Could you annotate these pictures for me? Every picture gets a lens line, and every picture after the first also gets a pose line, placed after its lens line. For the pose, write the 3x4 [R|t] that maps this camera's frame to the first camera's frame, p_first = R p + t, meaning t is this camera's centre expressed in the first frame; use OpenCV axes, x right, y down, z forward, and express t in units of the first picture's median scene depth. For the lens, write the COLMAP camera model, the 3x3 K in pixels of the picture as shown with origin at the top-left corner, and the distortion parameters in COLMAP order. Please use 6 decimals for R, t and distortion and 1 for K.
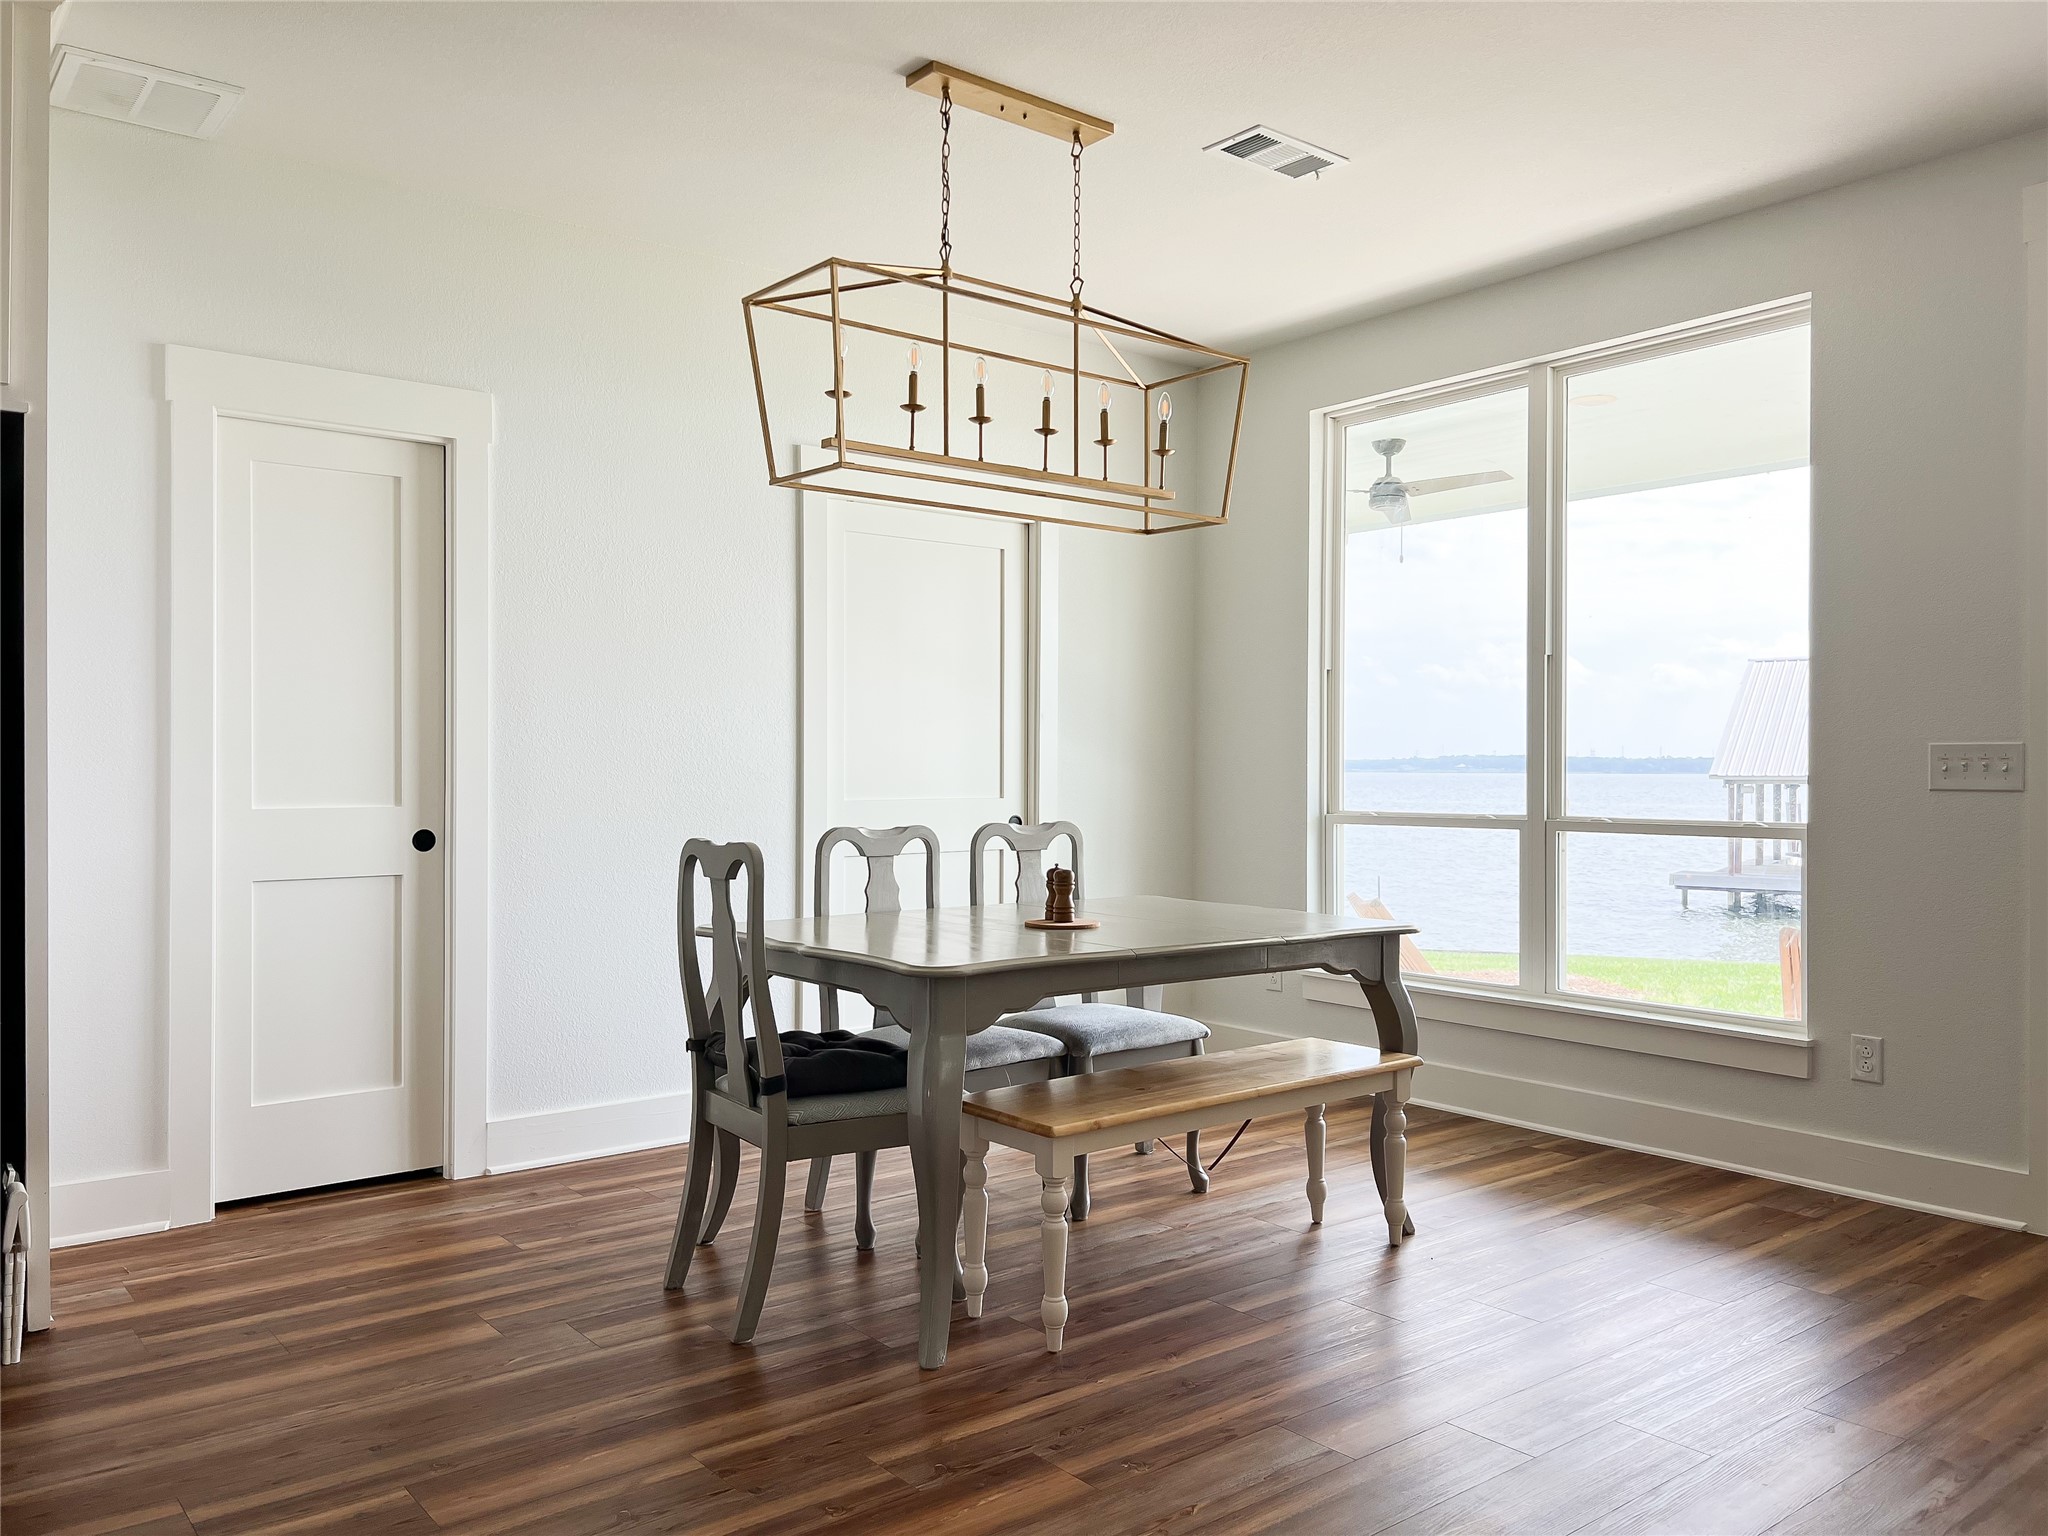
lens RADIAL K [[1554.9, 0, 1019.2], [0, 1554.9, 751.7], [0, 0, 1]] dist [0.064683, -0.070489]
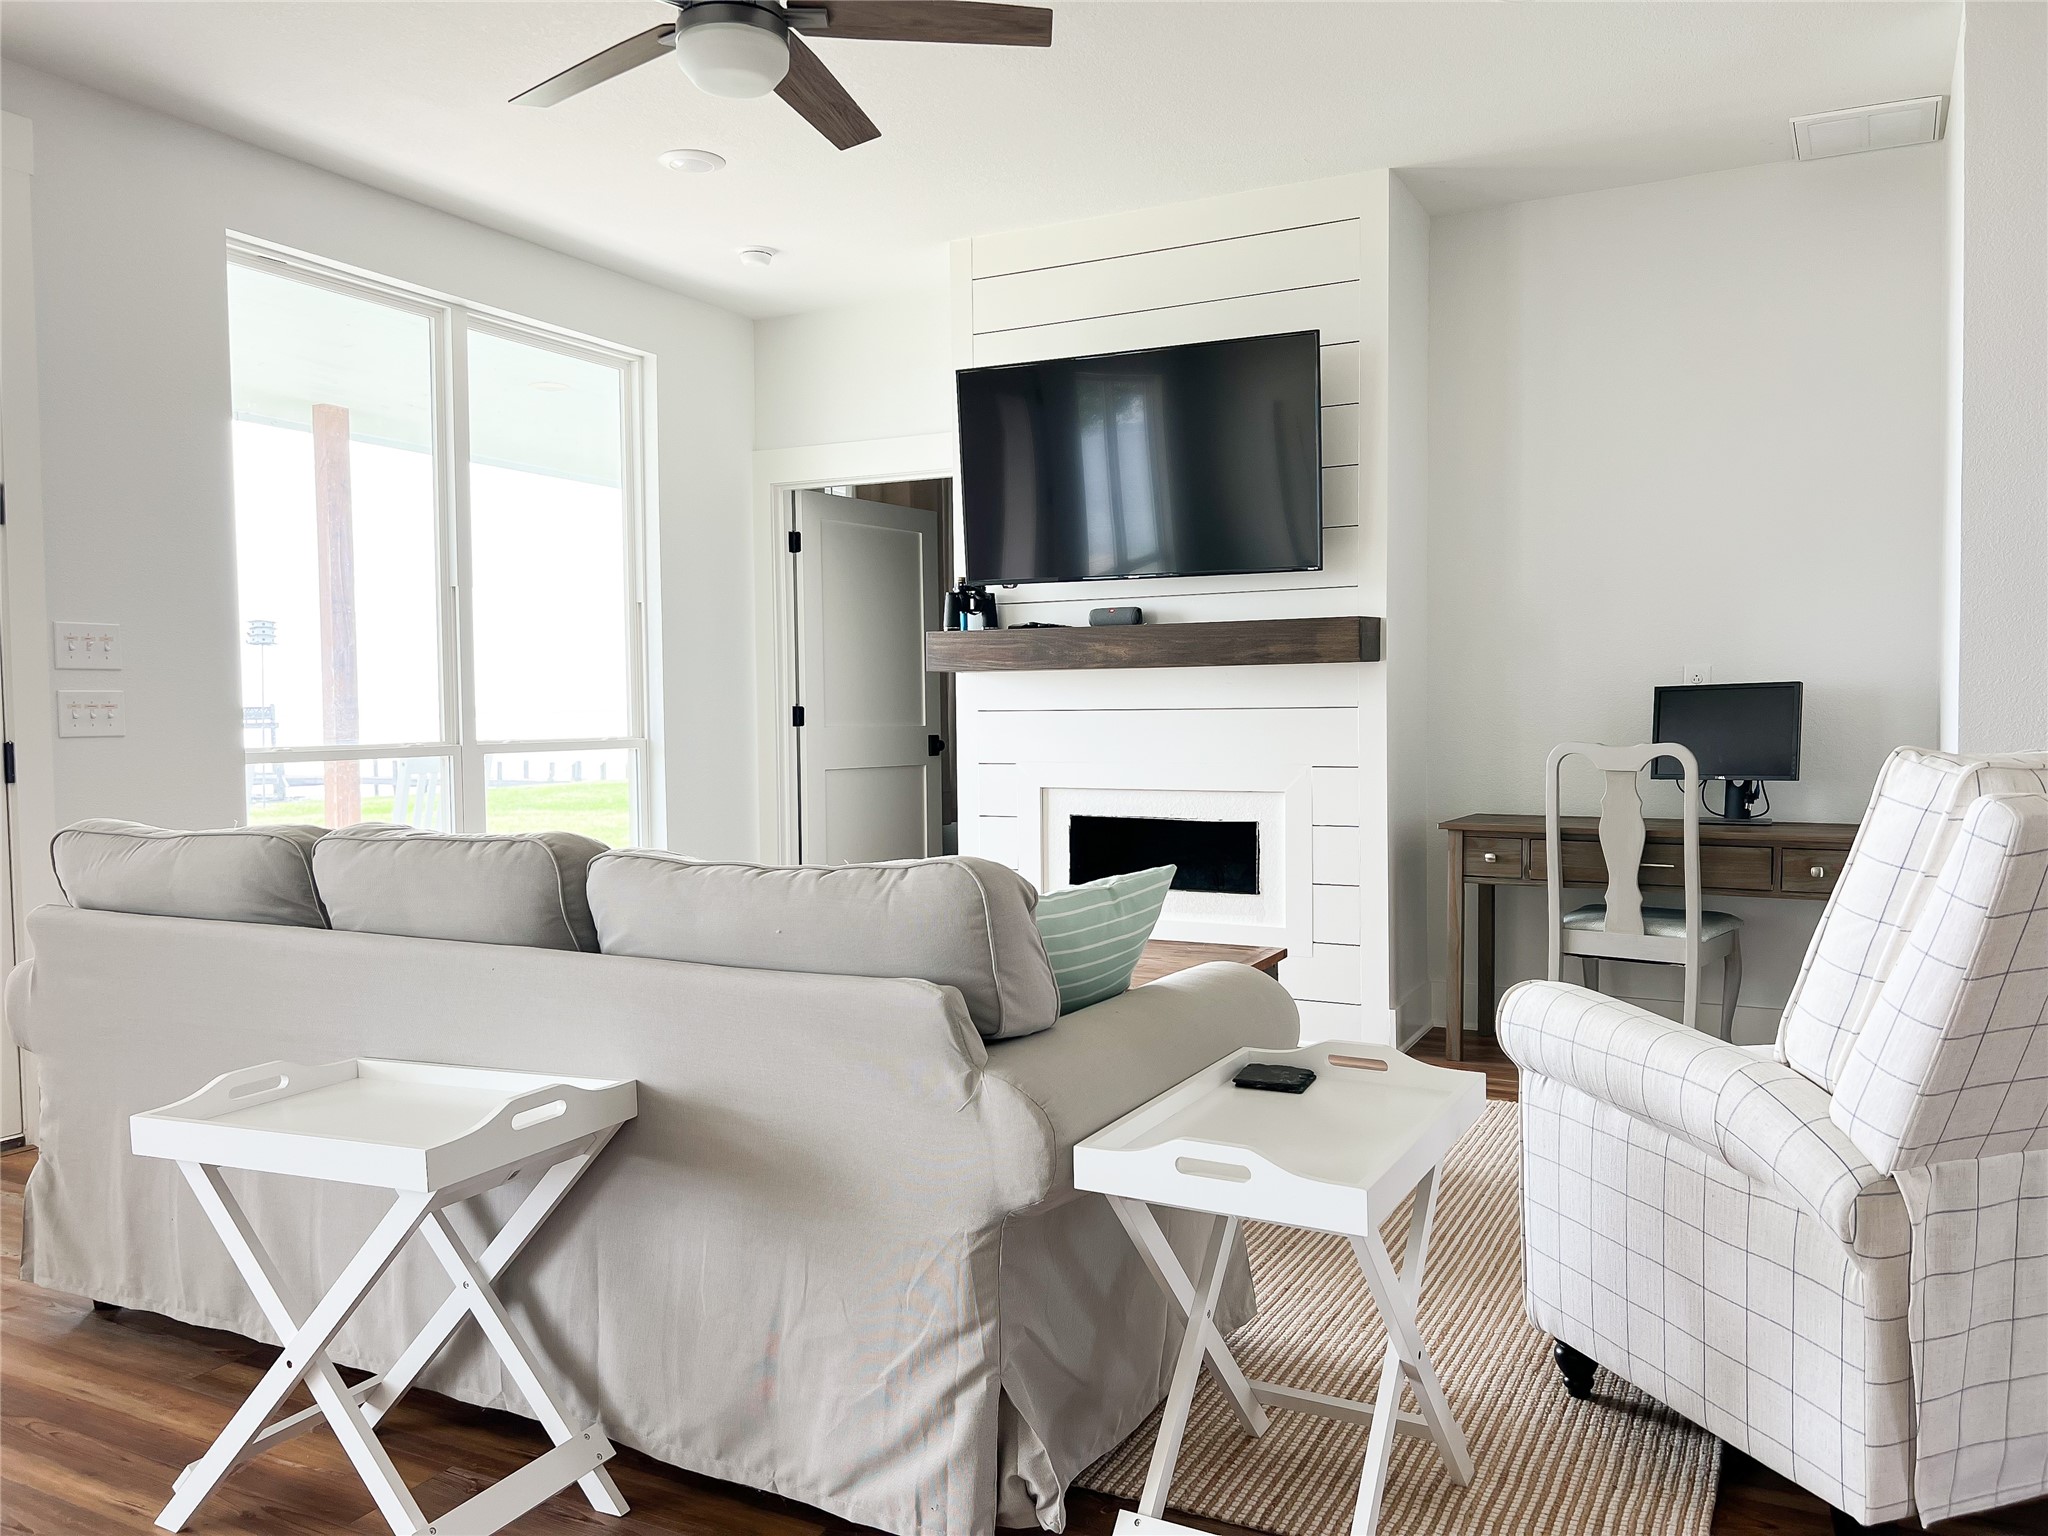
lens RADIAL K [[1554.9, 0, 1006.5], [0, 1554.9, 785.3], [0, 0, 1]] dist [0.064683, -0.070489]
pose [[-0.410085, -0.051766, 0.910577, -0.779523], [-0.009625, 0.998578, 0.052434, 0.011458], [-0.911996, 0.012739, -0.410000, 1.094401]]
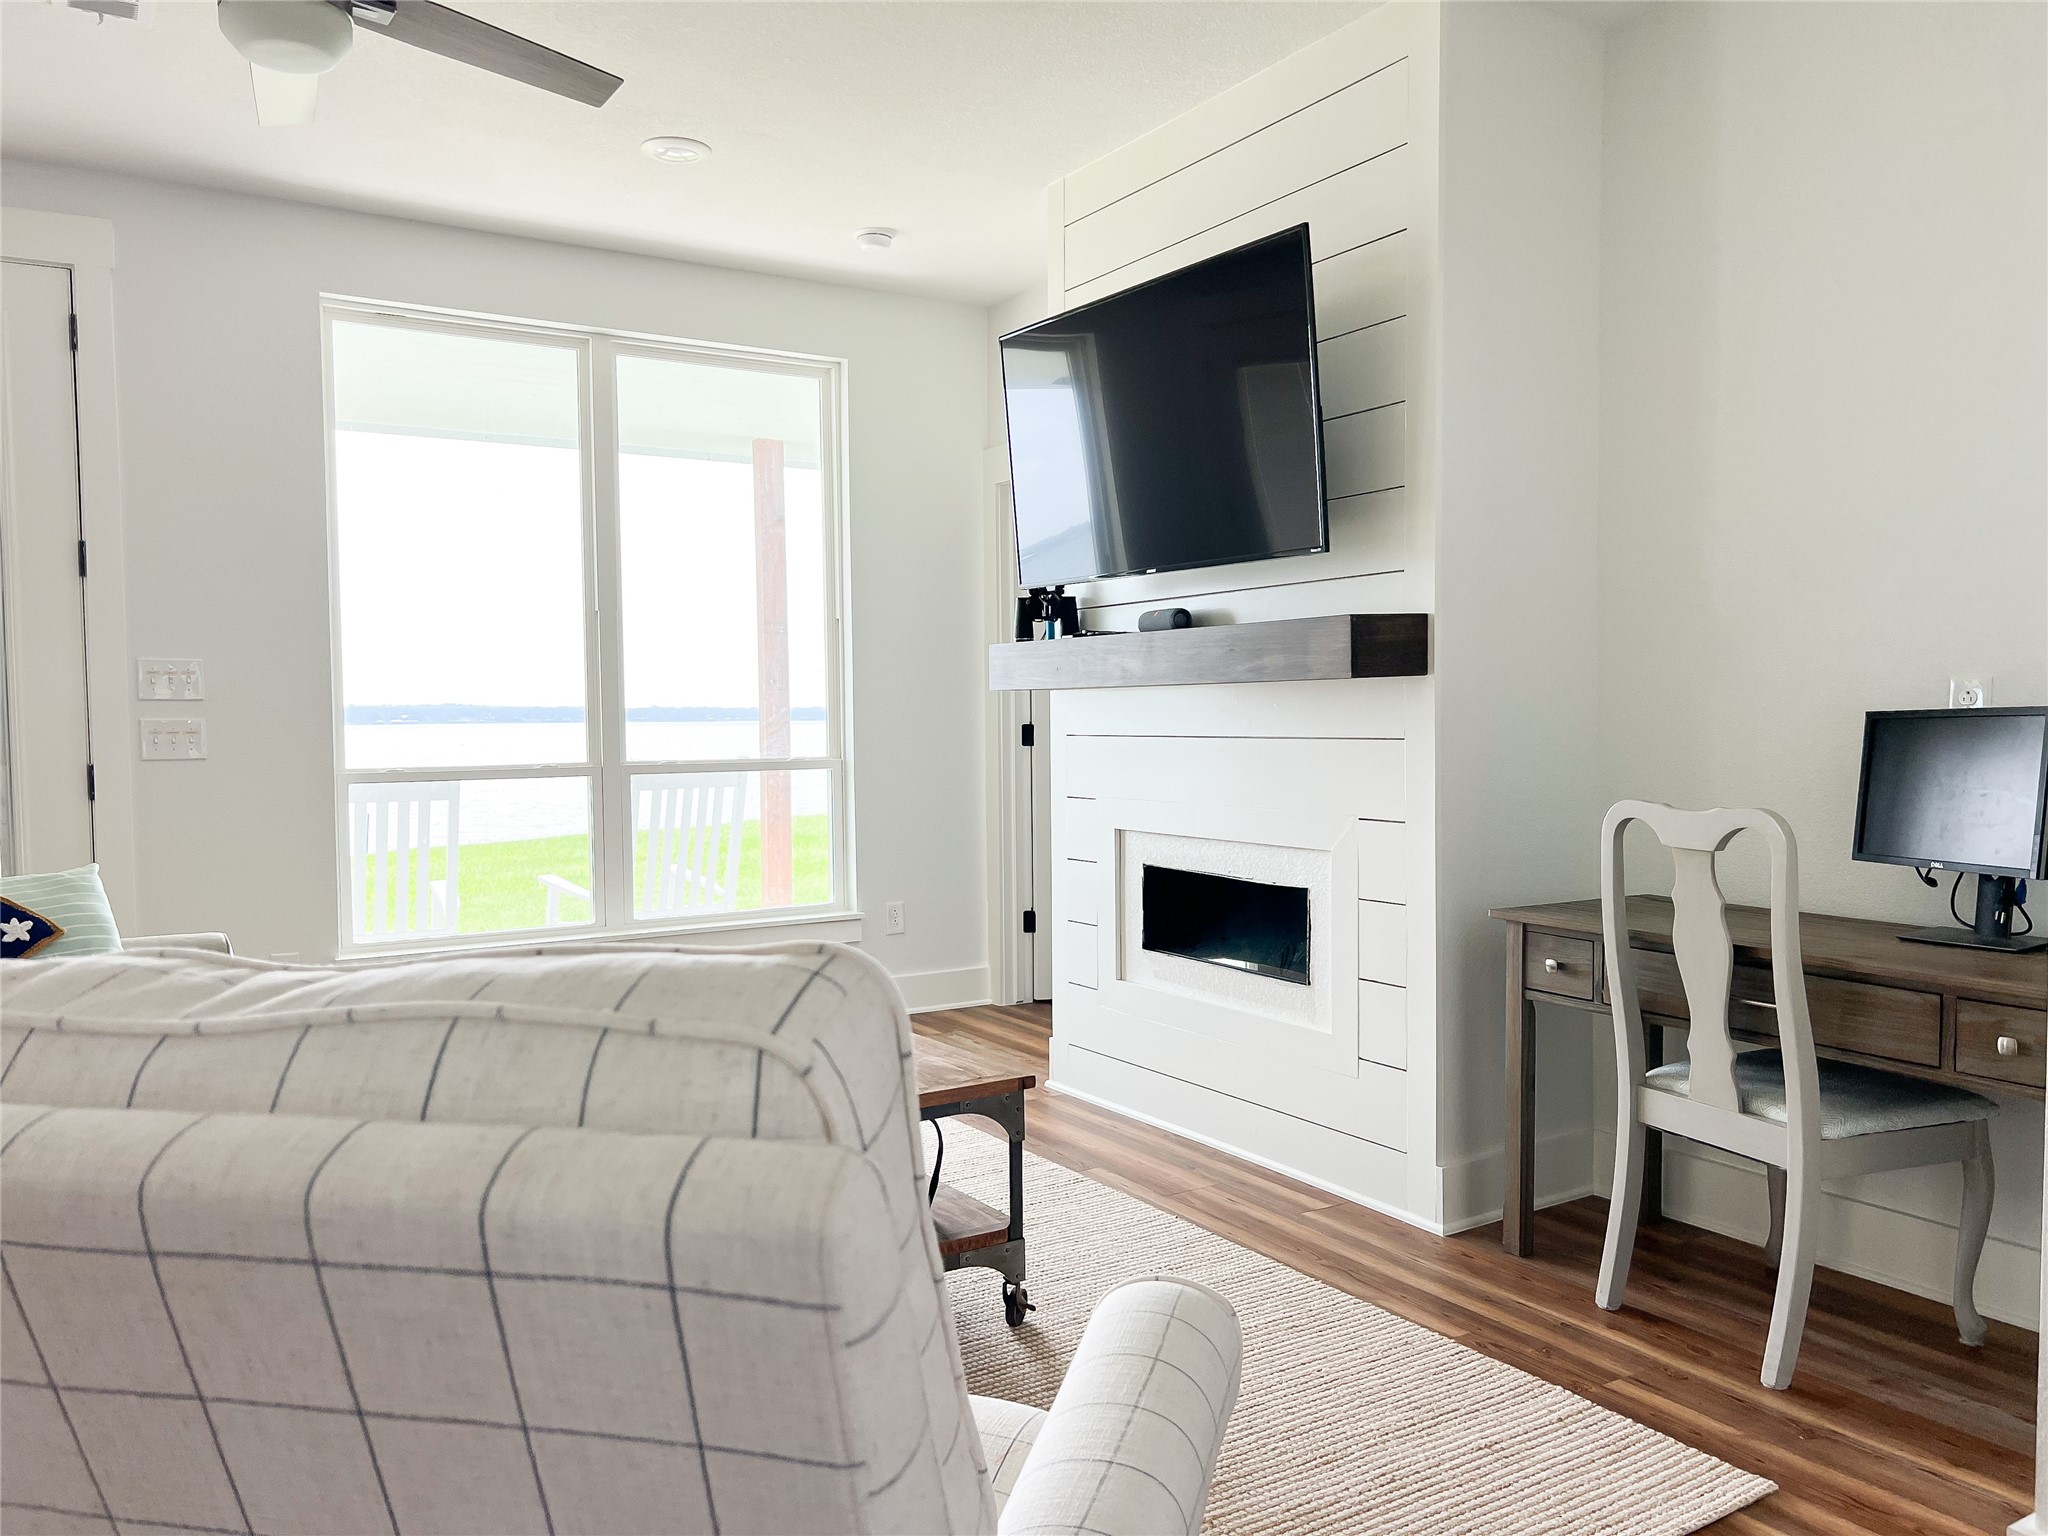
lens RADIAL K [[1554.9, 0, 1030.9], [0, 1554.9, 763.7], [0, 0, 1]] dist [0.064683, -0.070489]
pose [[0.104577, -0.043077, 0.993583, -0.696515], [-0.005317, 0.999023, 0.043873, -0.006663], [-0.994503, -0.009871, 0.104245, 0.597272]]
